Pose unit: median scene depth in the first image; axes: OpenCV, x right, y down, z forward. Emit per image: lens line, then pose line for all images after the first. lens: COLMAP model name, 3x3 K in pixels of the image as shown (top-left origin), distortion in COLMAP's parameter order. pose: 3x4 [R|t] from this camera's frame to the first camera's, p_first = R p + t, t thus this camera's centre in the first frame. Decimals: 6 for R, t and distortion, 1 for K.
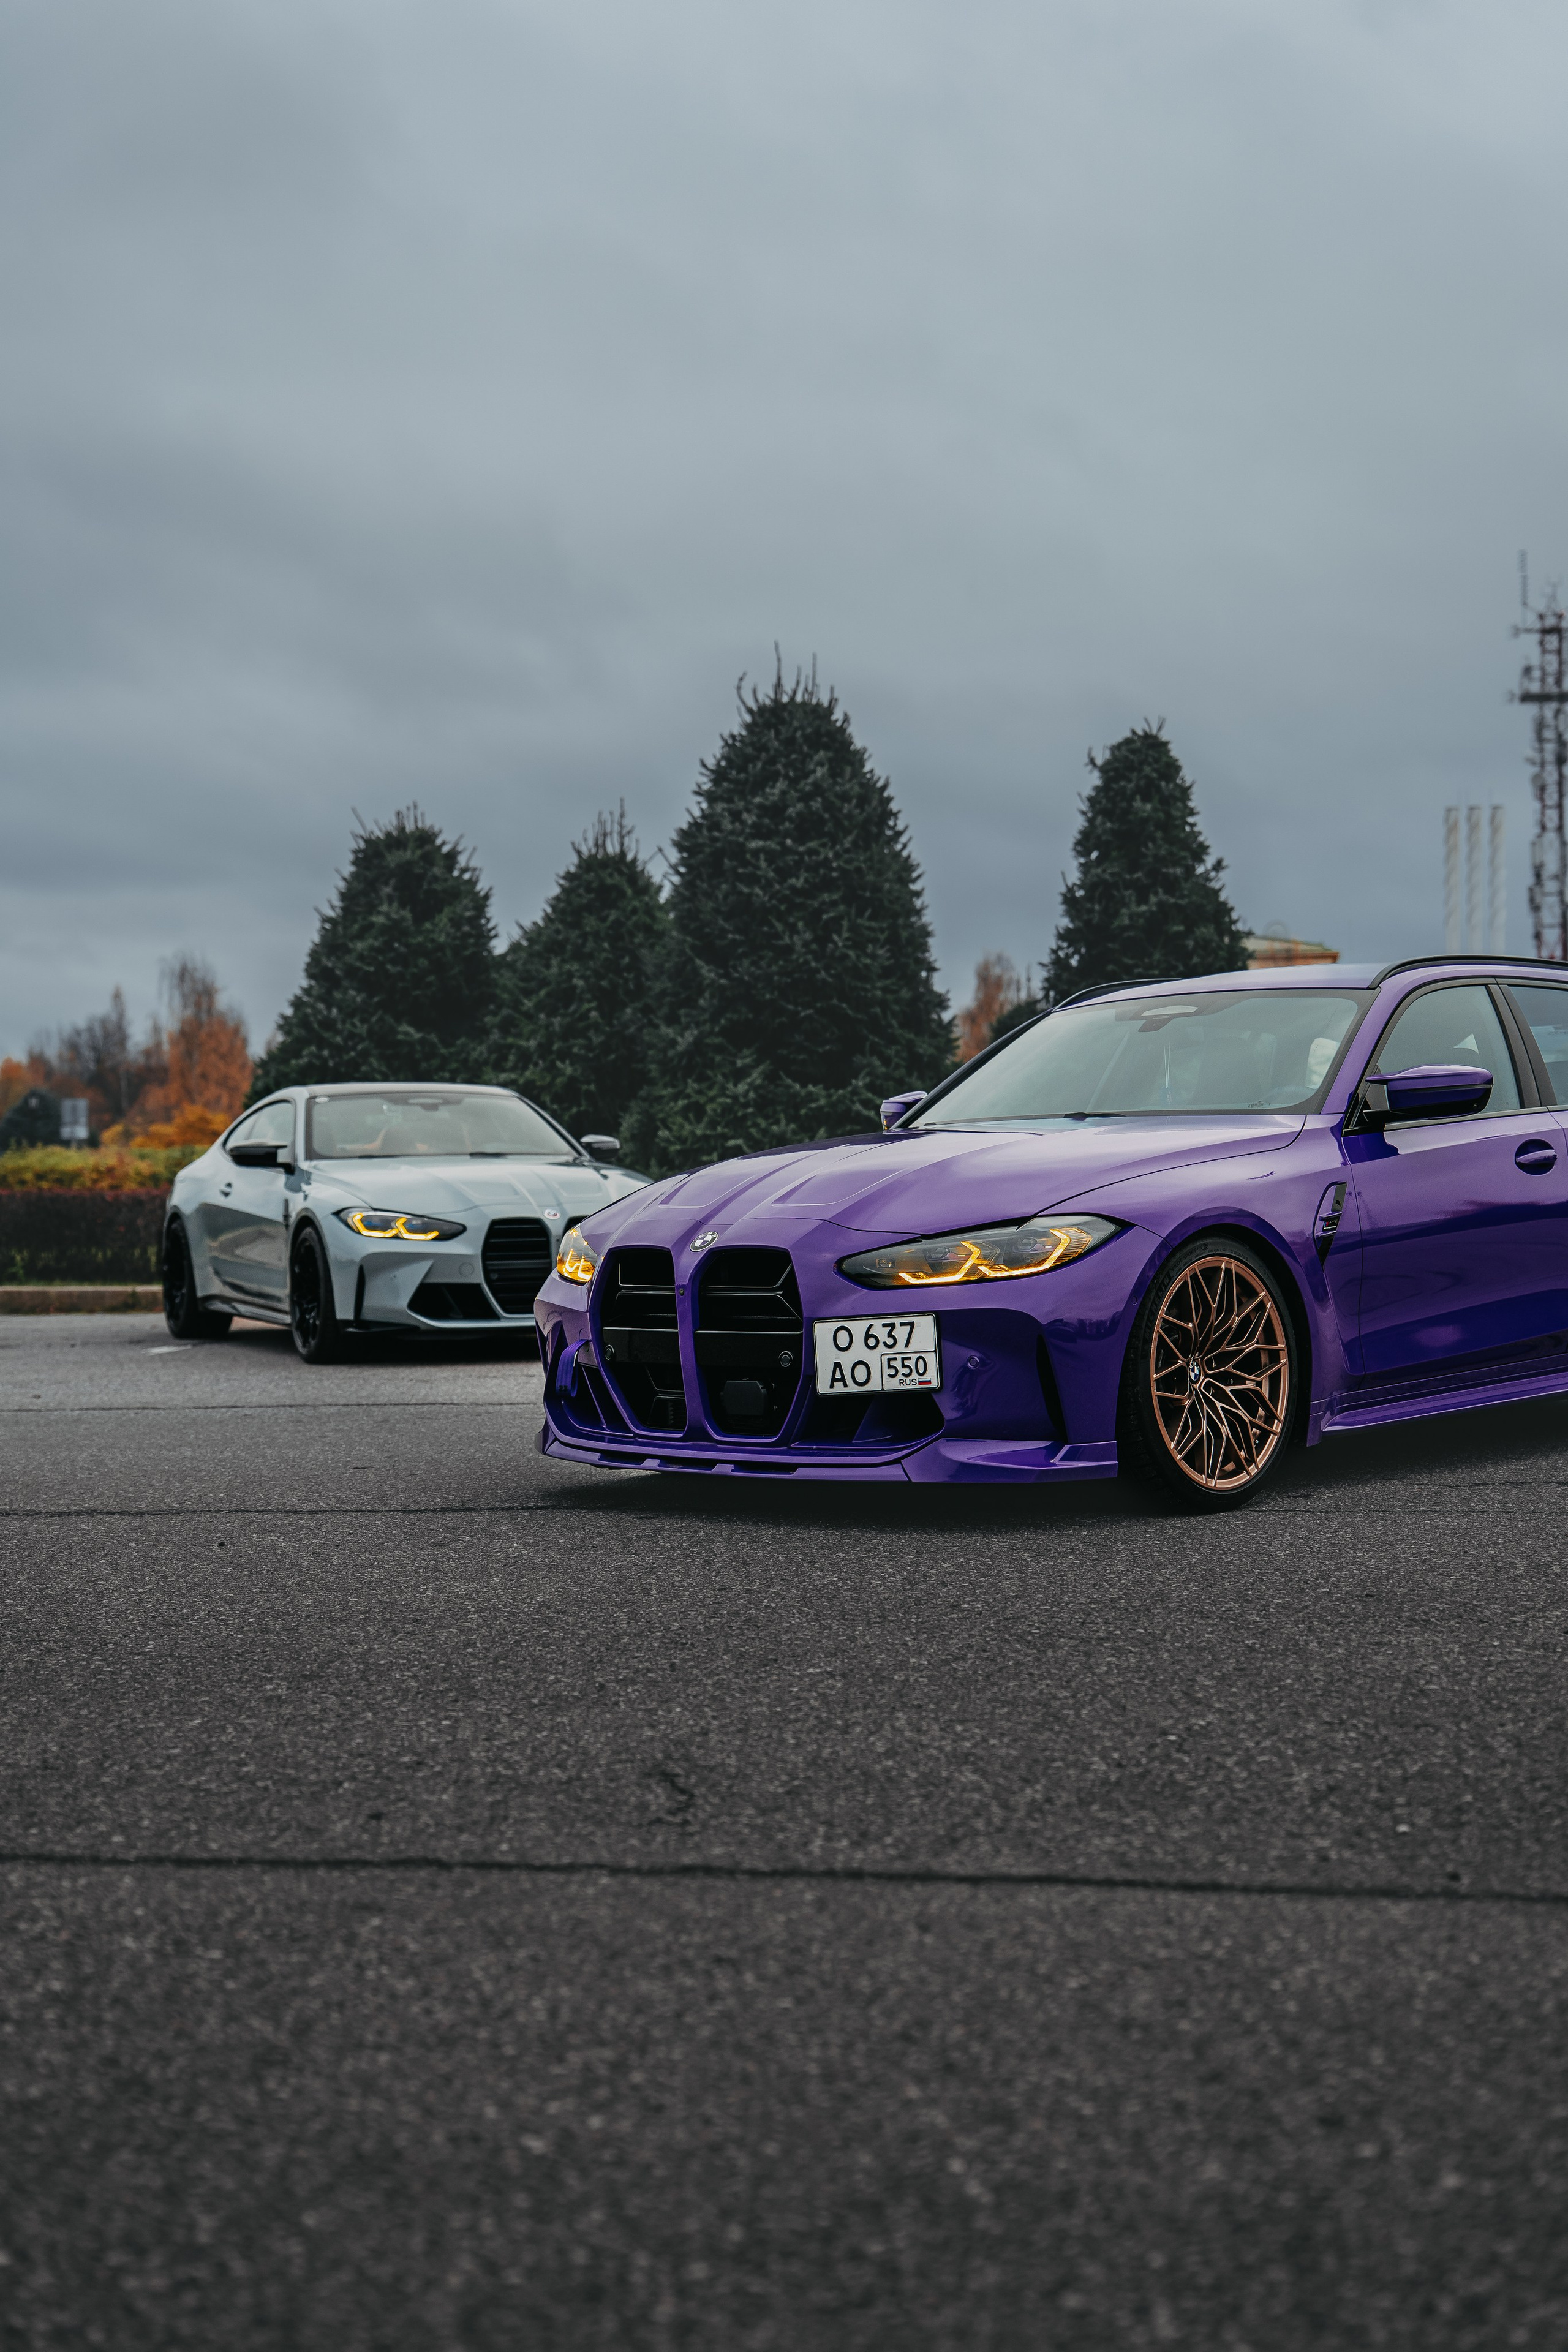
lens RADIAL K [[2956.3, 0, 782.6], [0, 2956.3, 1165.1], [0, 0, 1]] dist [0.105822, 0.000000]
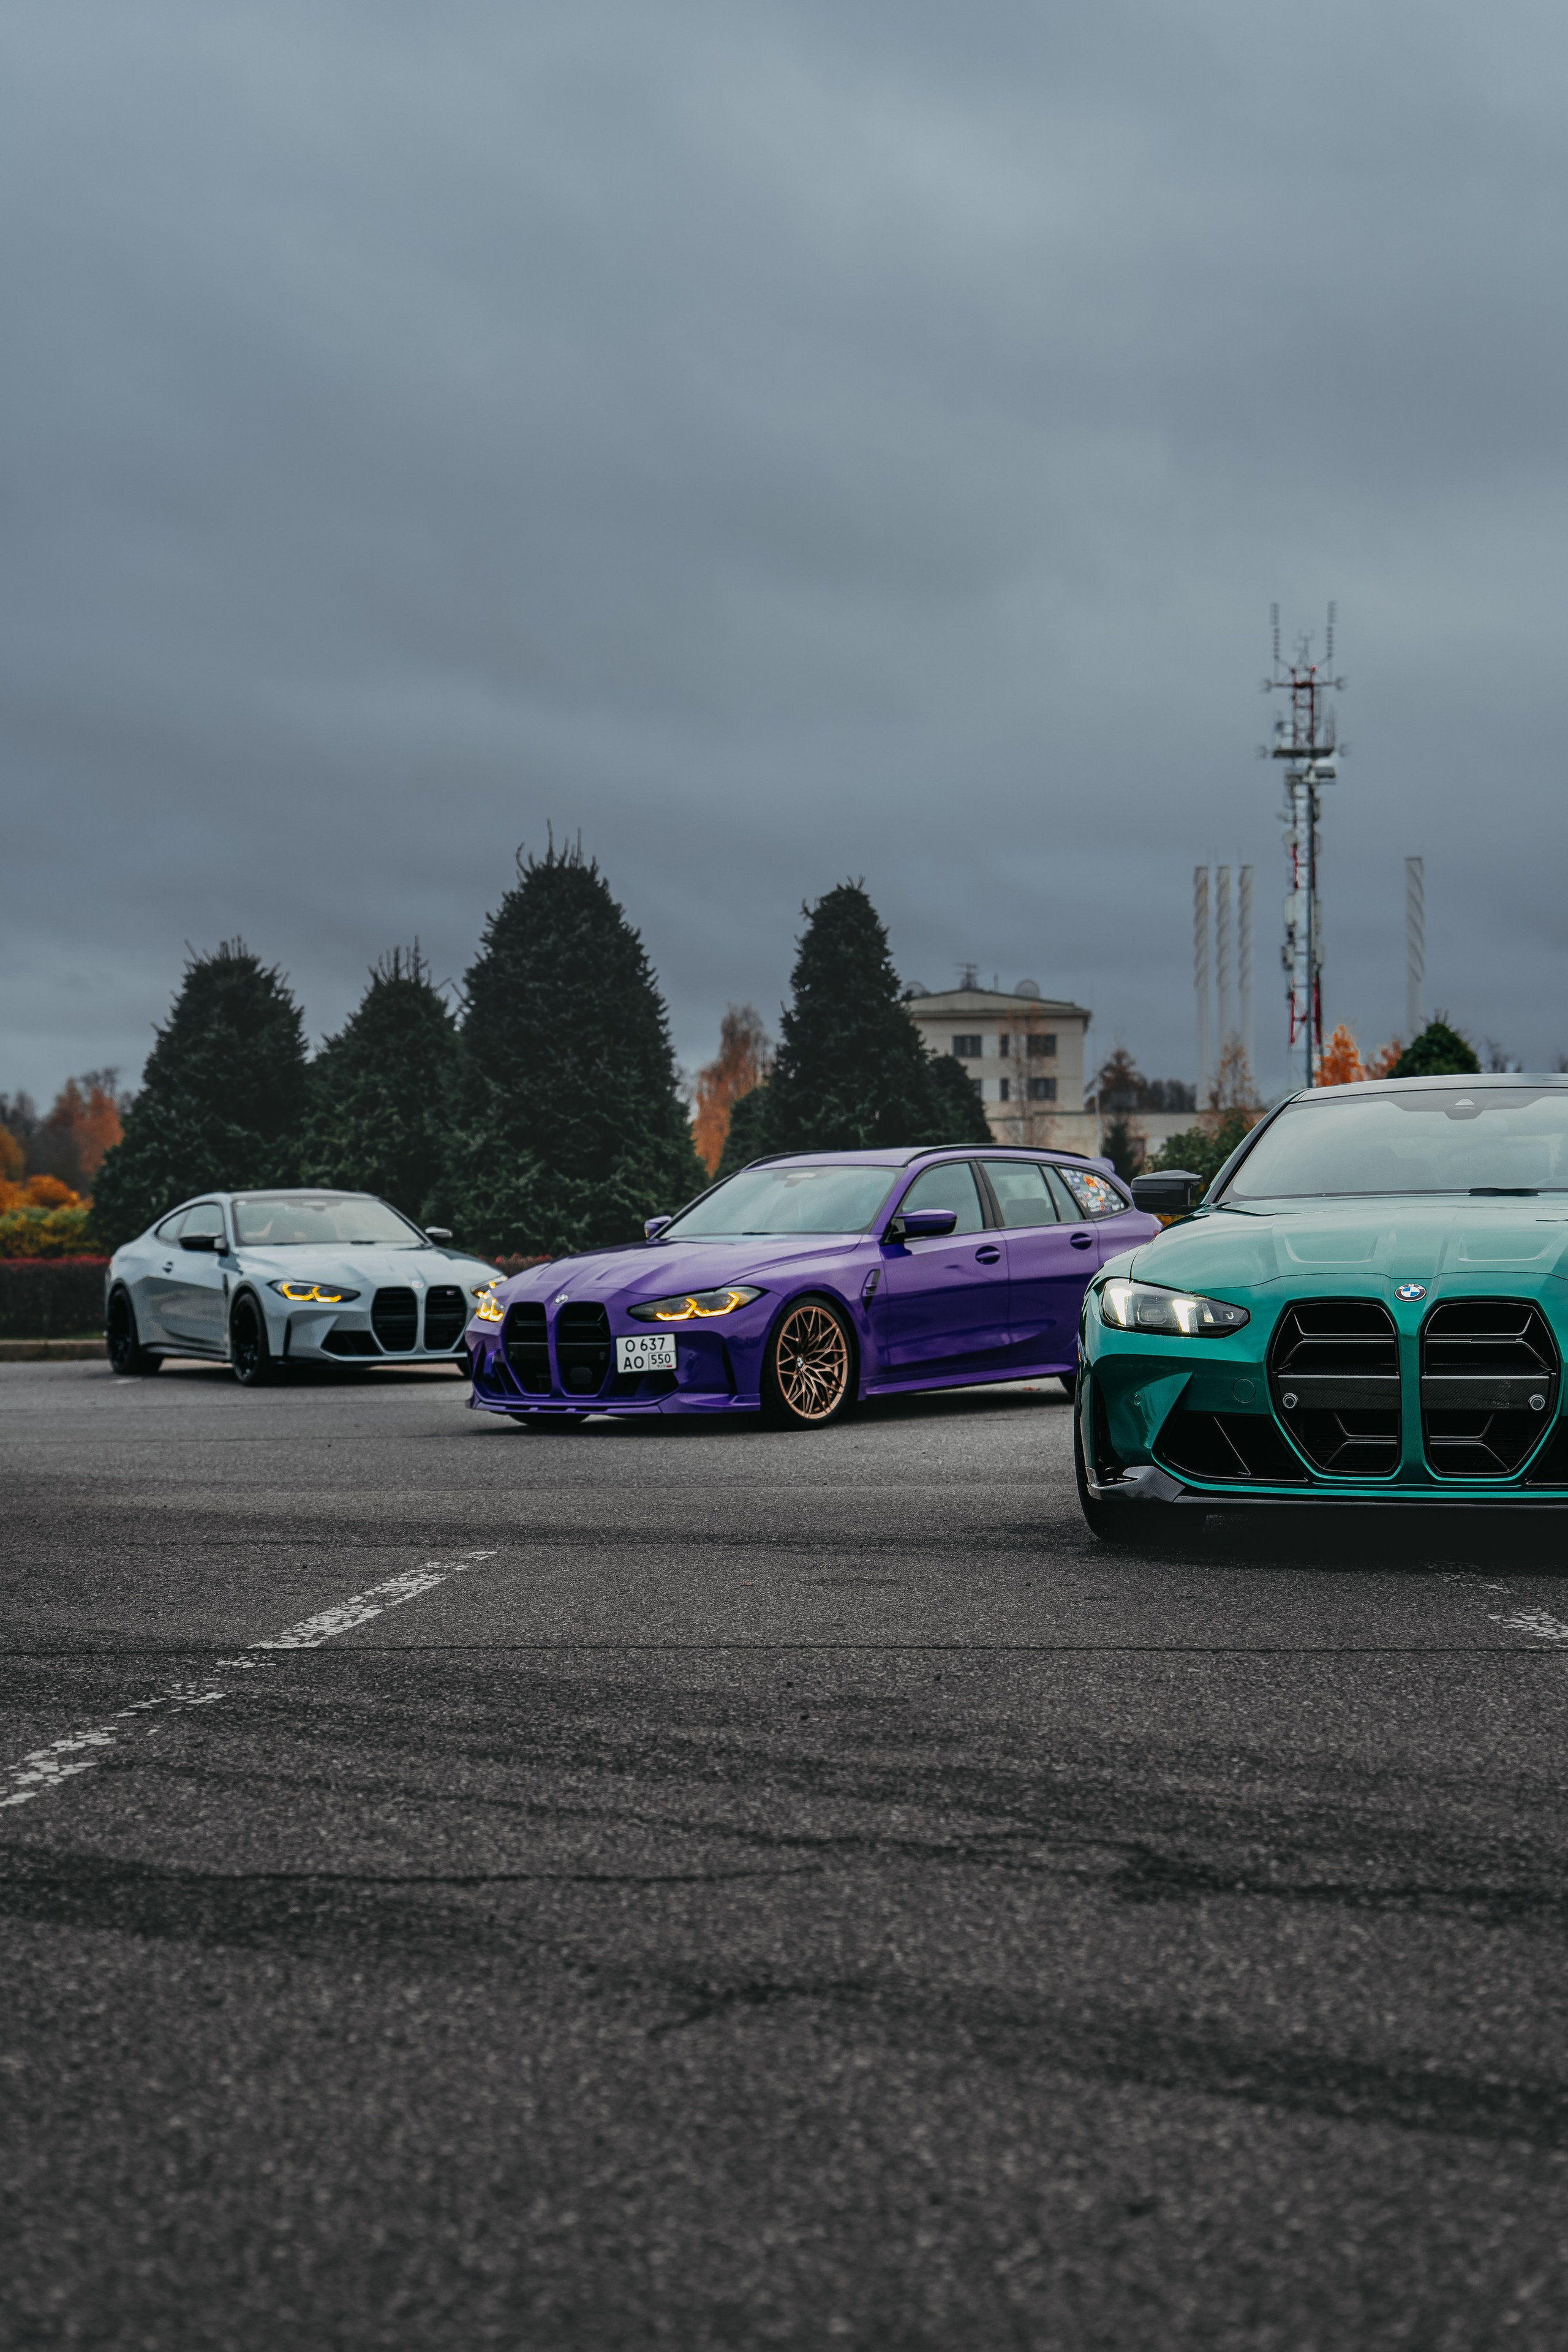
lens RADIAL K [[3200.4, 0, 782.1], [0, 3200.4, 1181.1], [0, 0, 1]] dist [0.392855, 0.000000]
pose [[0.996748, -0.002795, 0.080538, -0.009474], [0.003948, 0.999892, -0.014157, -0.002881], [-0.080489, 0.014429, 0.996651, -0.335896]]
